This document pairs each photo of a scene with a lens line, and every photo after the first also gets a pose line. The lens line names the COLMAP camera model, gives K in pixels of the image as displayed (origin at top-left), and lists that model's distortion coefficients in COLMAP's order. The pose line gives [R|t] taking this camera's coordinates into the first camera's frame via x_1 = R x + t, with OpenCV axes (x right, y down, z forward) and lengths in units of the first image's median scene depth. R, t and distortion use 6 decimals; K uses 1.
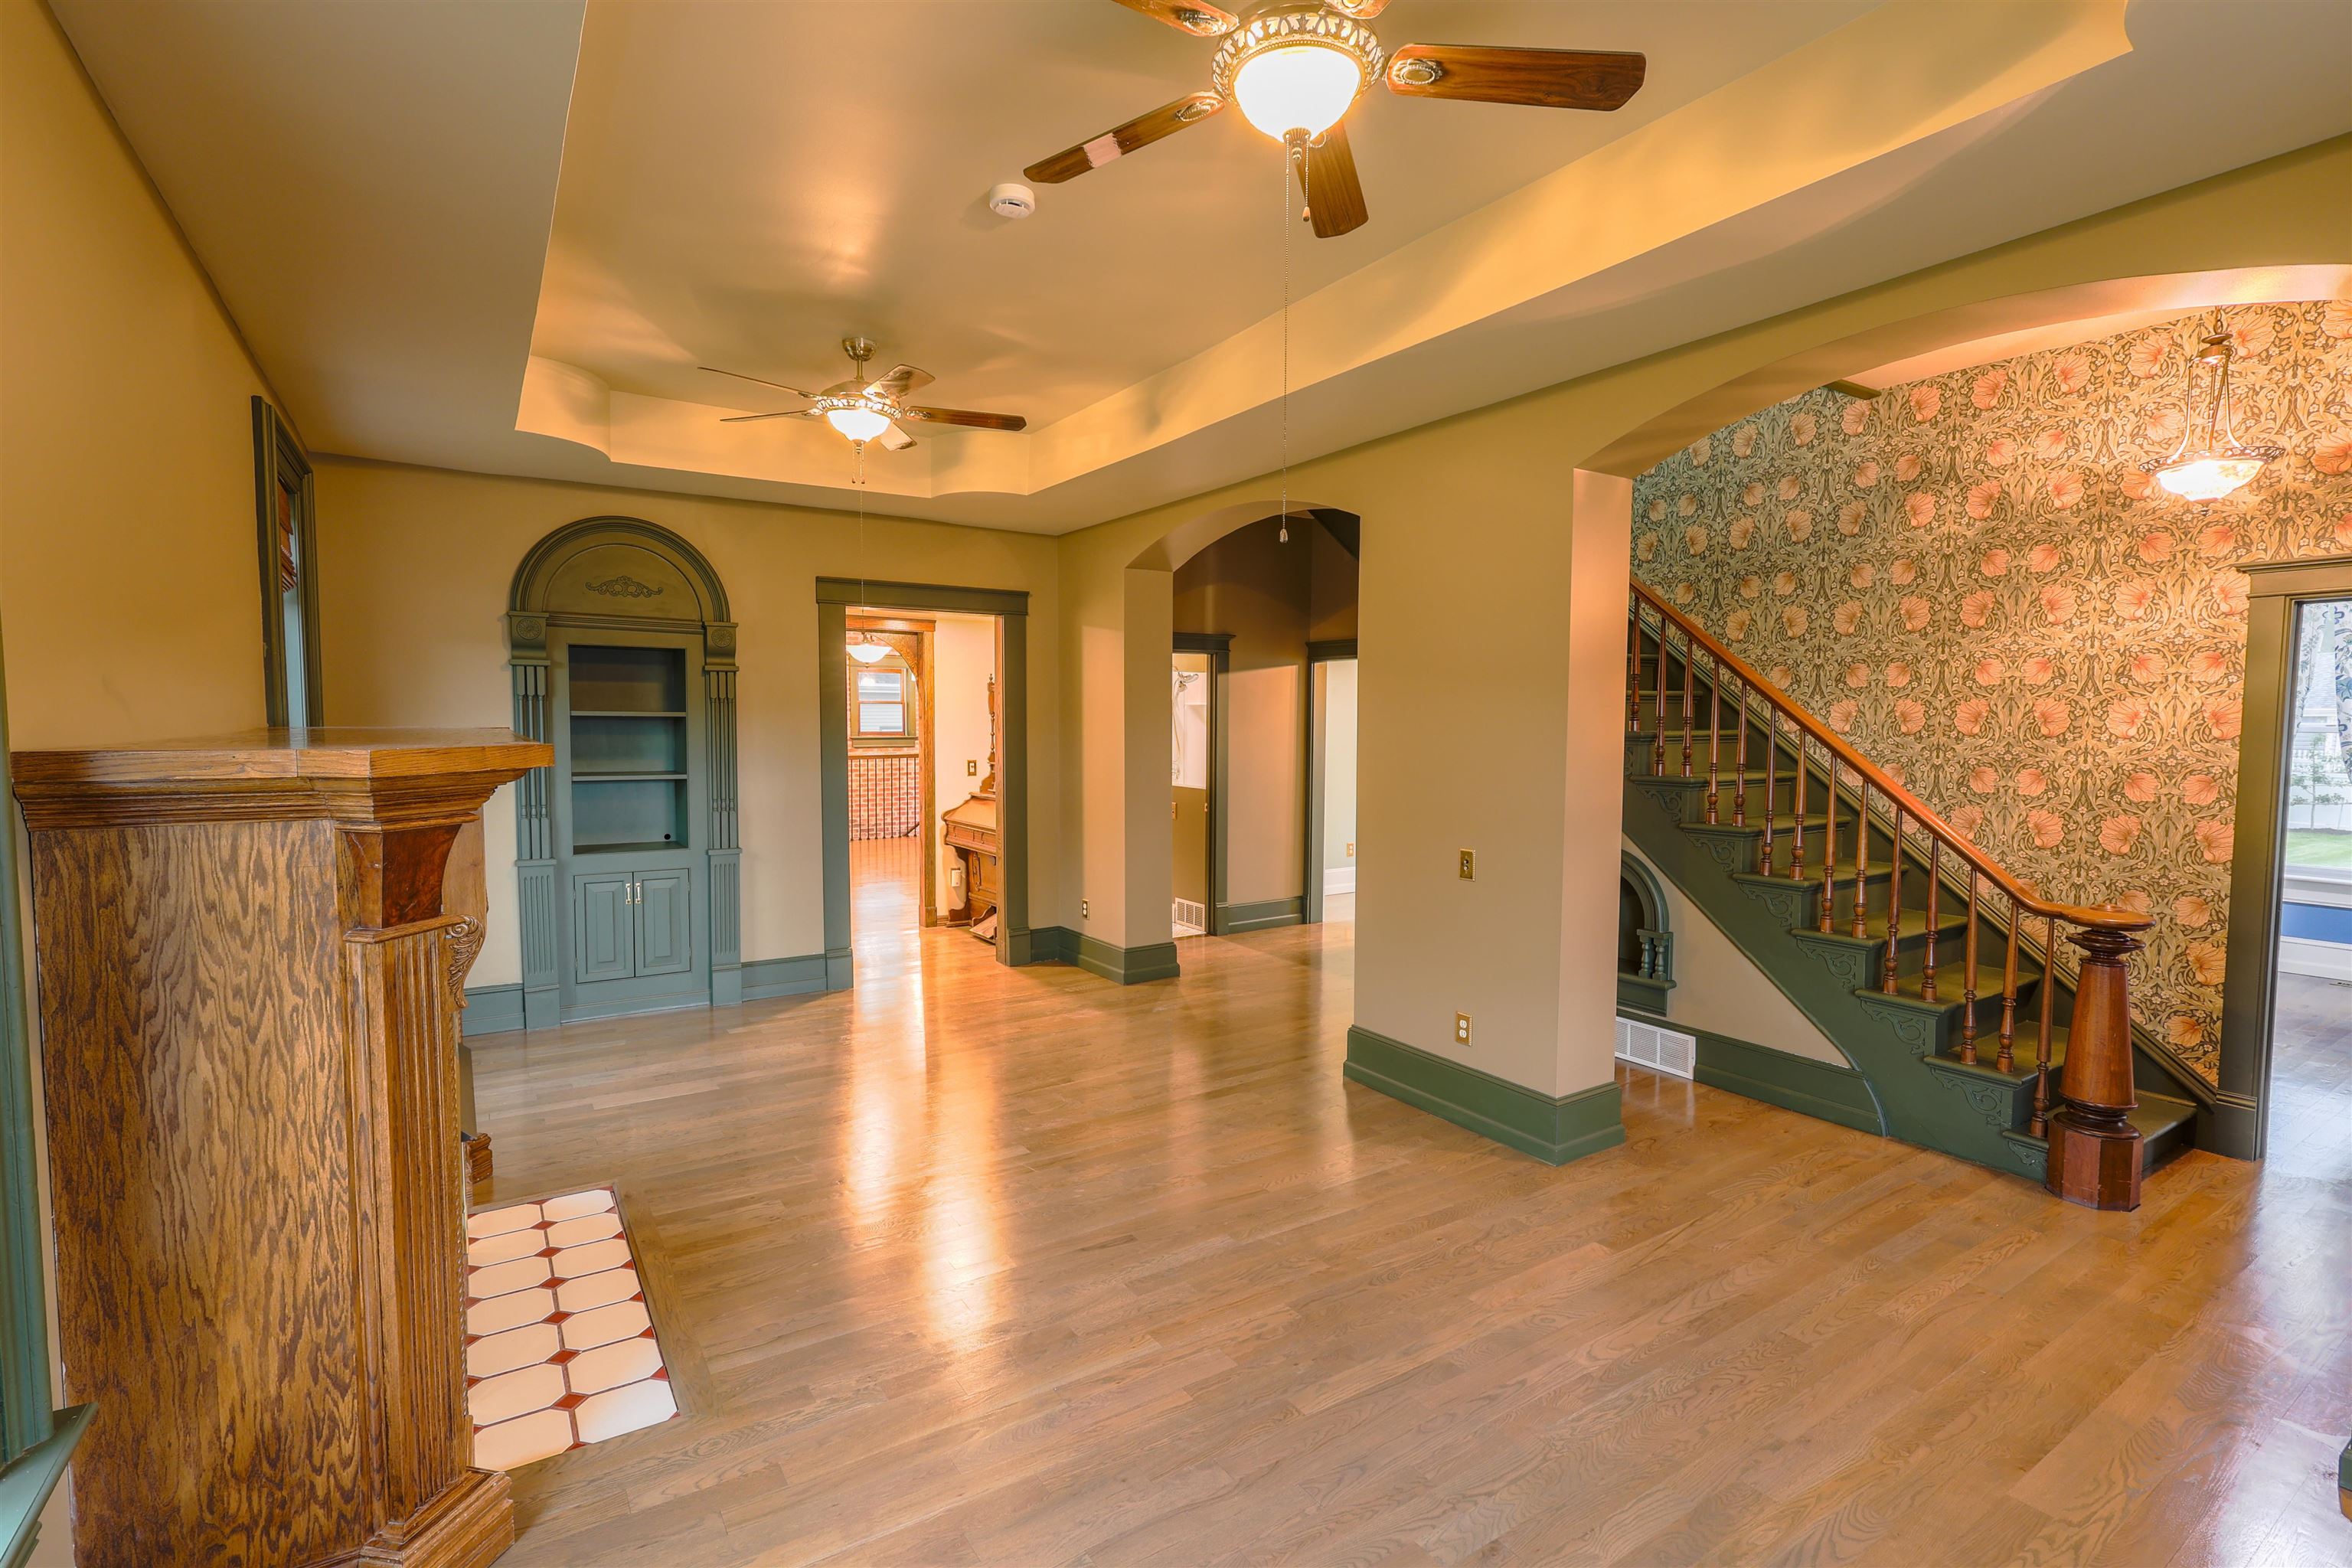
lens RADIAL K [[1086.7, 0, 1186.4], [0, 1086.7, 781.5], [0, 0, 1]] dist [0.000864, 0.000820]
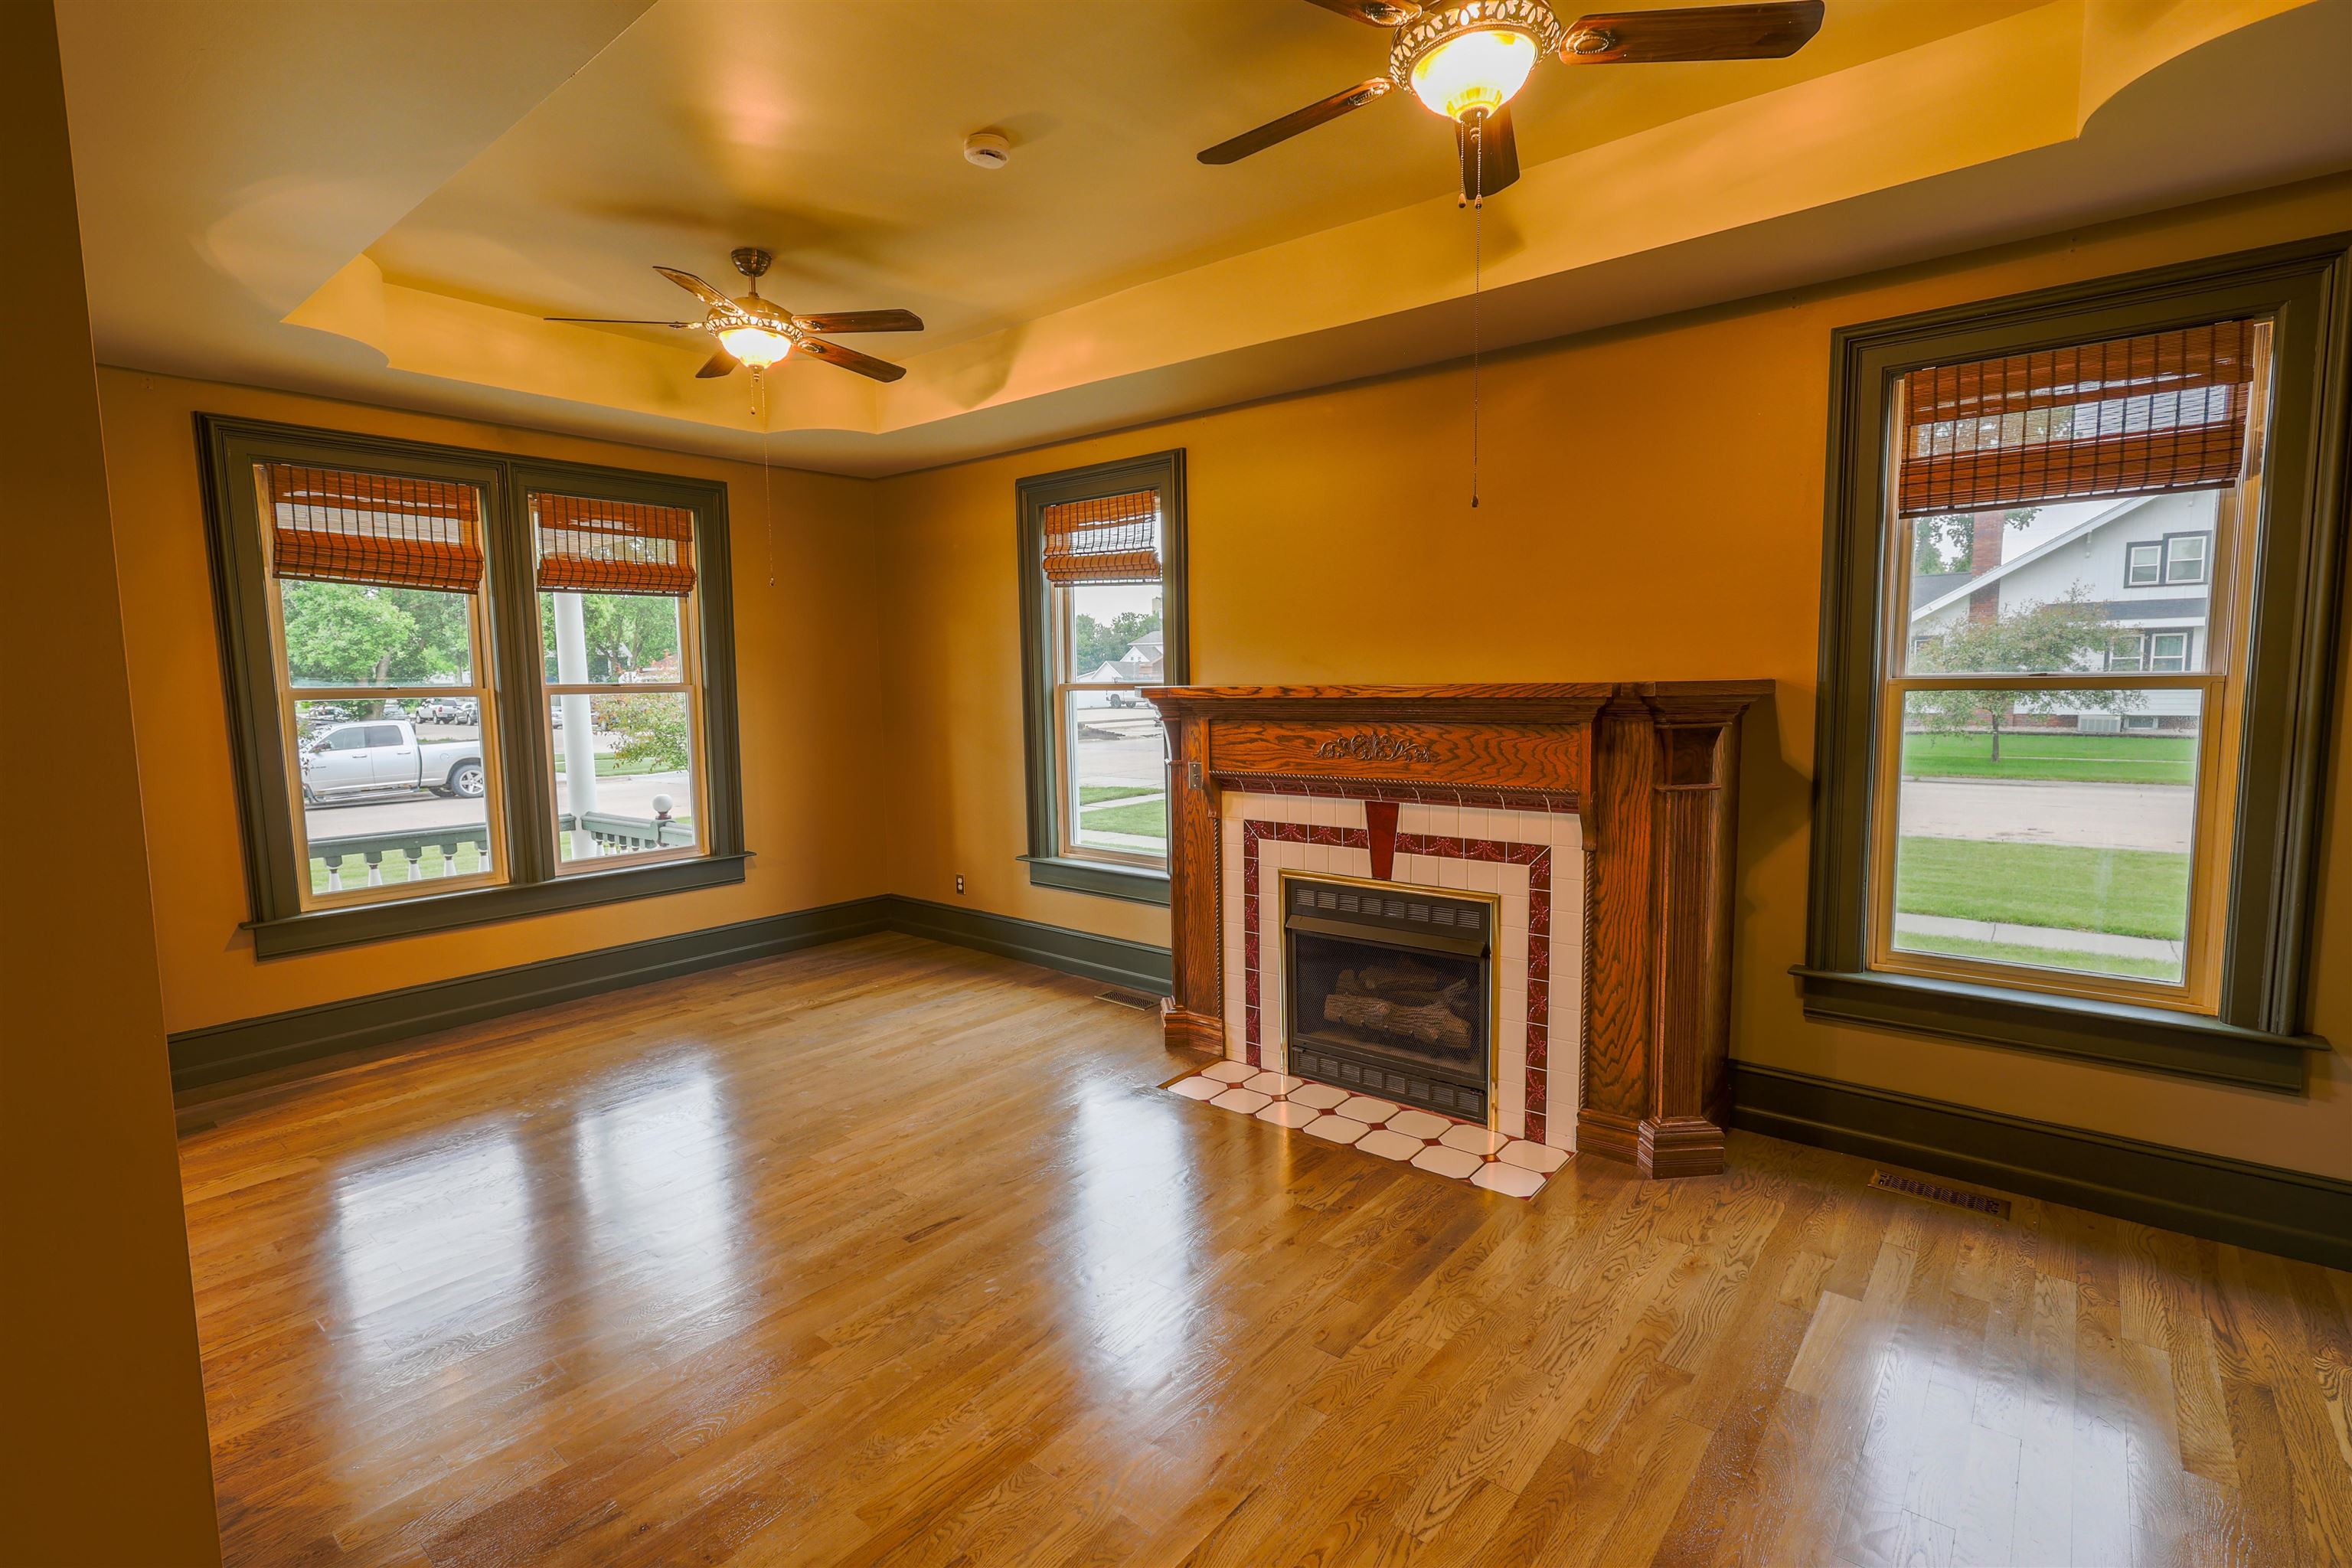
lens RADIAL K [[1086.7, 0, 1187.7], [0, 1086.7, 784.6], [0, 0, 1]] dist [0.000864, 0.000820]
pose [[-0.956369, 0.039563, -0.289469, -0.020524], [-0.006454, 0.987686, 0.156316, -0.092745], [0.292089, 0.151365, -0.944337, 1.568838]]
